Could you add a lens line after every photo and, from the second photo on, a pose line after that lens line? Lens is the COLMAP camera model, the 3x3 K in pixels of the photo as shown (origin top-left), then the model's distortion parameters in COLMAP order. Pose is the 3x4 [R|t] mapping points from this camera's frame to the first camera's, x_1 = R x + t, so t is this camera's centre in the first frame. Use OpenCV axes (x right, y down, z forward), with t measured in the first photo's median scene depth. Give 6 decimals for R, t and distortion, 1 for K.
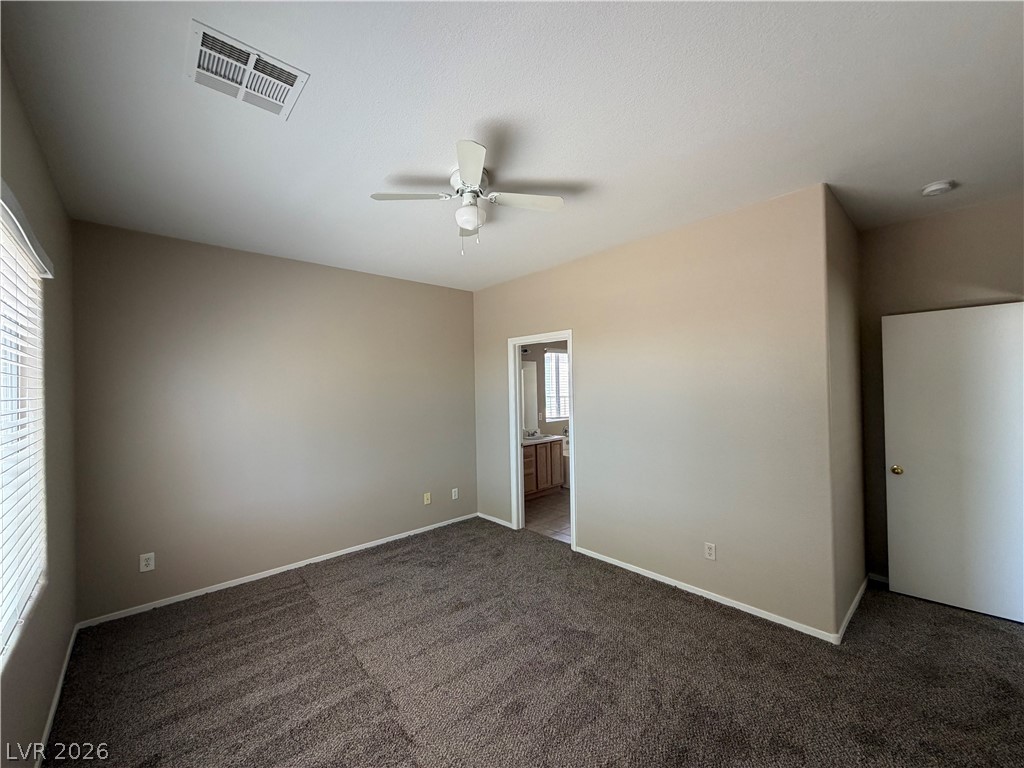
lens RADIAL K [[407.2, 0, 512.0], [0, 407.2, 384.0], [0, 0, 1]] dist [0.000650, 0.000151]
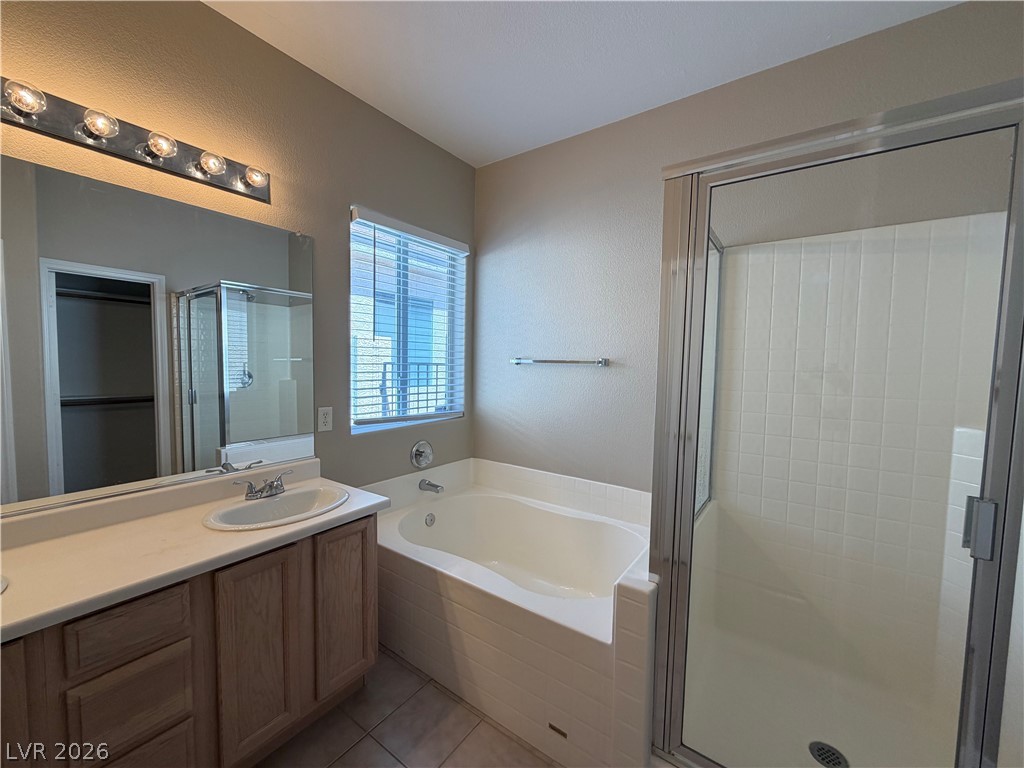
lens RADIAL K [[407.2, 0, 512.0], [0, 407.2, 384.0], [0, 0, 1]] dist [0.000650, 0.000151]
pose [[0.977787, 0.026069, 0.207971, 0.155688], [-0.040428, 0.997060, 0.065096, 0.030032], [-0.205663, -0.072057, 0.975966, 0.728609]]
